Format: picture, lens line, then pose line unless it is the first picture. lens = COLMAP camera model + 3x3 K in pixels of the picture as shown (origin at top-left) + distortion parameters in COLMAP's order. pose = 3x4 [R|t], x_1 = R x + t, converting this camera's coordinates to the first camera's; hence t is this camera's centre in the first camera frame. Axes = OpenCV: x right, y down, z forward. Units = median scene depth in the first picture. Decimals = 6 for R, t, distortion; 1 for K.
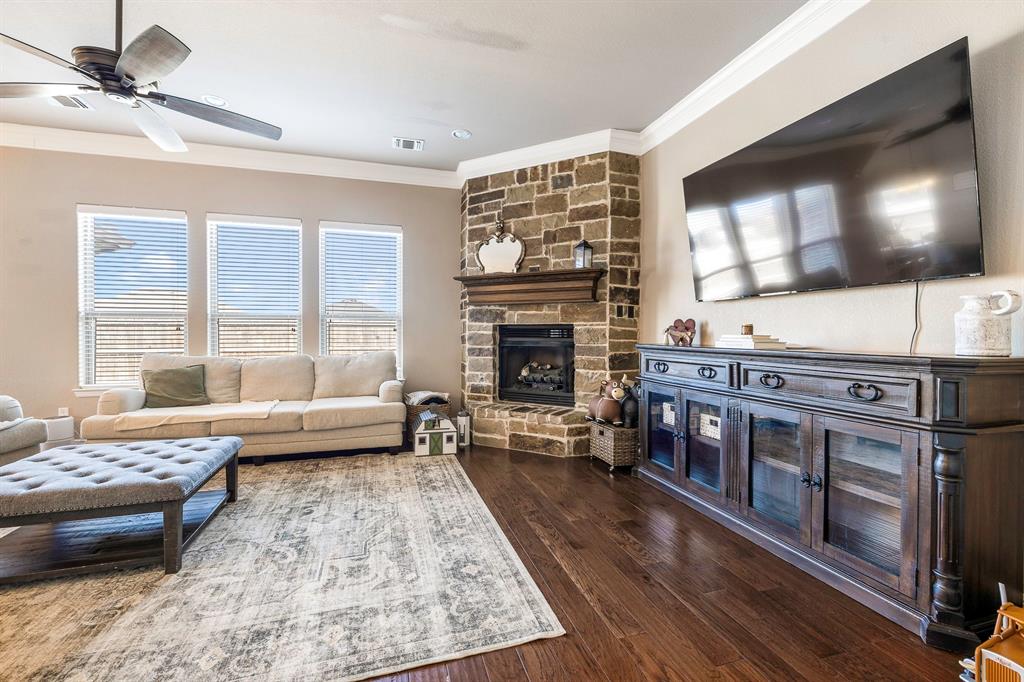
lens RADIAL K [[430.6, 0, 509.6], [0, 430.6, 335.7], [0, 0, 1]] dist [-0.000126, 0.000148]
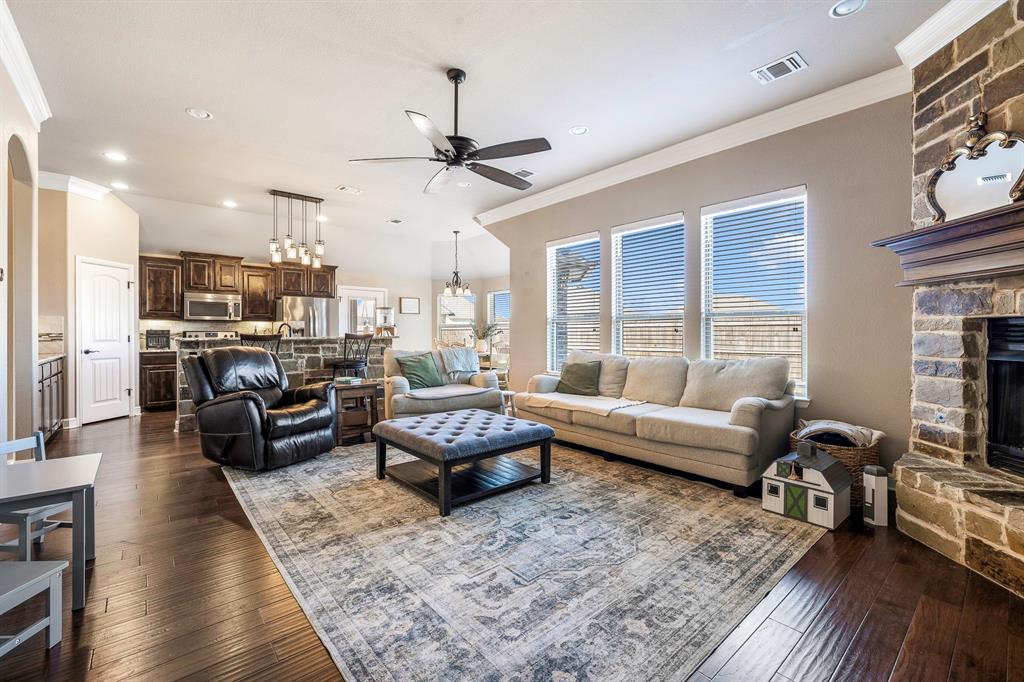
lens RADIAL K [[431.6, 0, 511.7], [0, 431.6, 333.2], [0, 0, 1]] dist [-0.001212, 0.000293]
pose [[0.405115, -0.000232, -0.914266, 0.251384], [-0.007277, 0.999967, -0.003479, -0.001671], [0.914237, 0.008063, 0.405100, 0.324572]]
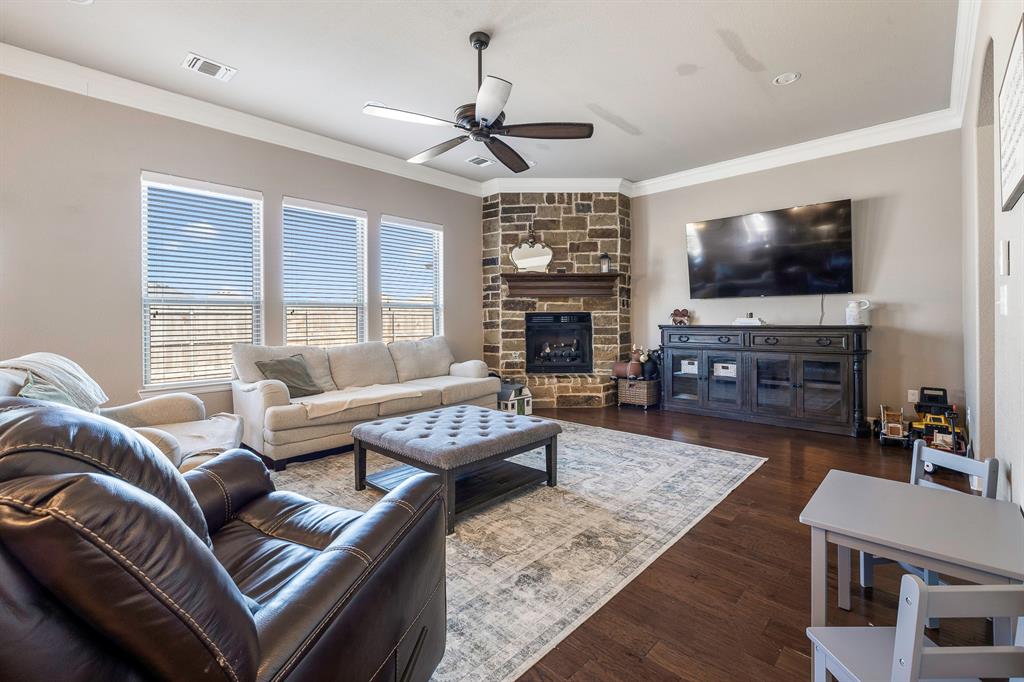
lens RADIAL K [[443.3, 0, 513.0], [0, 443.3, 317.9], [0, 0, 1]] dist [-0.000593, 0.000055]
pose [[0.869163, -0.006620, 0.494481, -0.809302], [0.012581, 0.999883, -0.008727, 0.000430], [-0.494365, 0.013806, 0.869145, -0.113167]]
